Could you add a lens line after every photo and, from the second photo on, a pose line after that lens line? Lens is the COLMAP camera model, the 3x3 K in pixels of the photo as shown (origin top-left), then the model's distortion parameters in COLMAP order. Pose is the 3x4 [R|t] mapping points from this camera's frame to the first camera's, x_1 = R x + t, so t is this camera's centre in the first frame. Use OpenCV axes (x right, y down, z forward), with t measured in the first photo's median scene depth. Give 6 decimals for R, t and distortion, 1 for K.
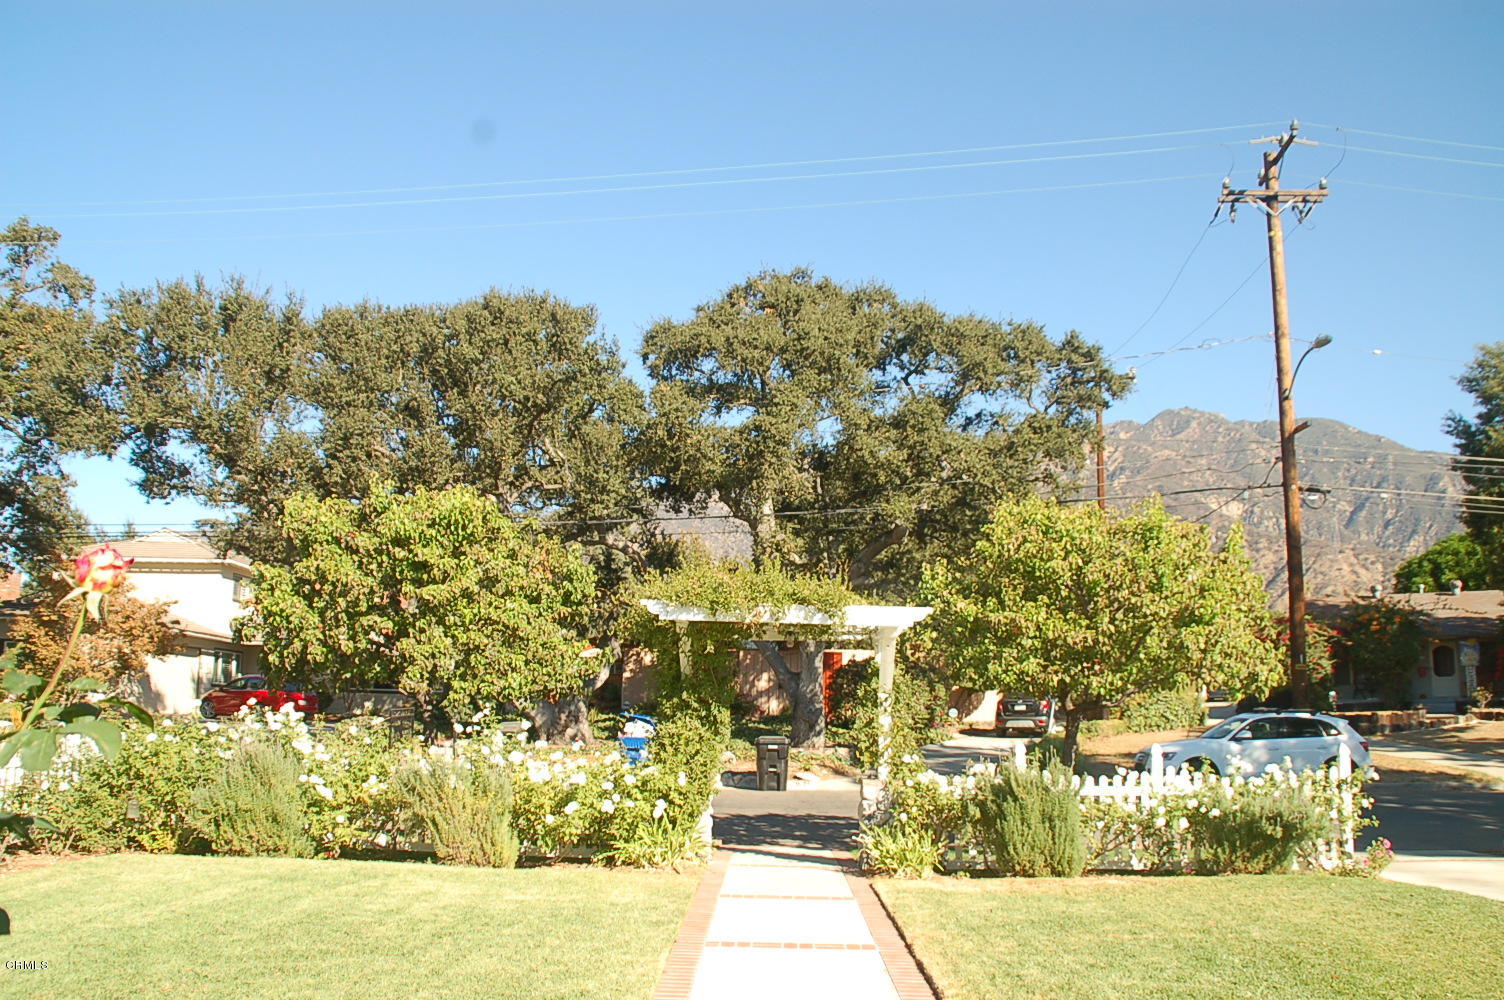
lens RADIAL K [[1226.6, 0, 752.0], [0, 1226.6, 500.0], [0, 0, 1]] dist [-0.107503, 0.003769]
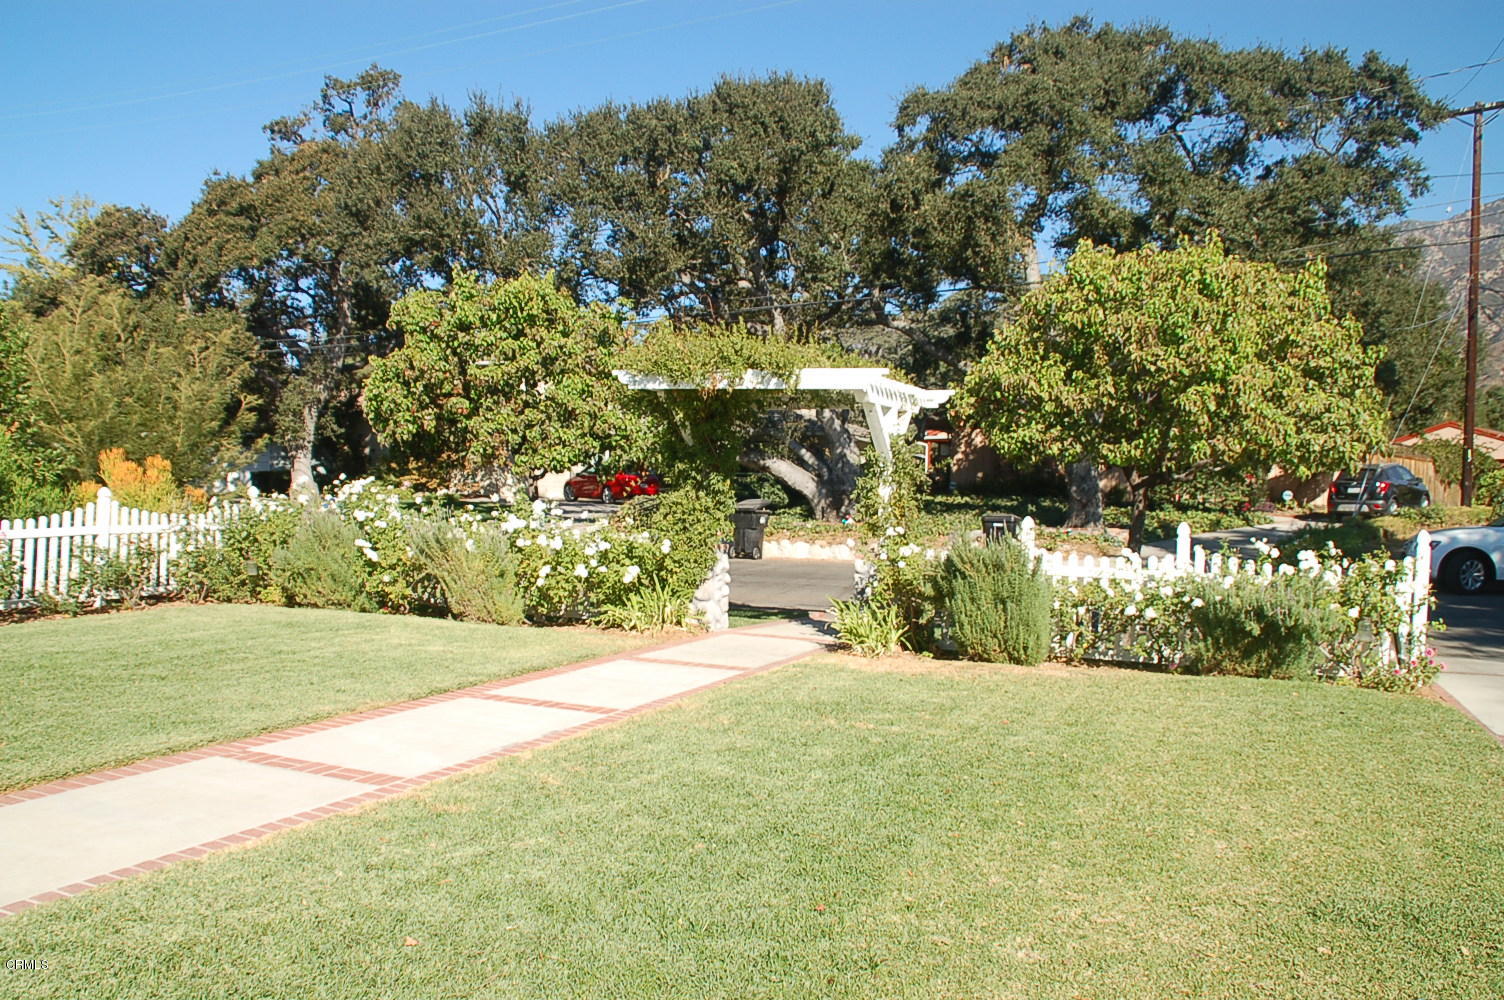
lens RADIAL K [[1198.0, 0, 768.8], [0, 1198.0, 509.2], [0, 0, 1]] dist [-0.159326, 0.120125]
pose [[0.928512, 0.009293, -0.371185, 0.340963], [0.058061, 0.983755, 0.169870, 0.030118], [0.366734, -0.179278, 0.912889, 0.115866]]
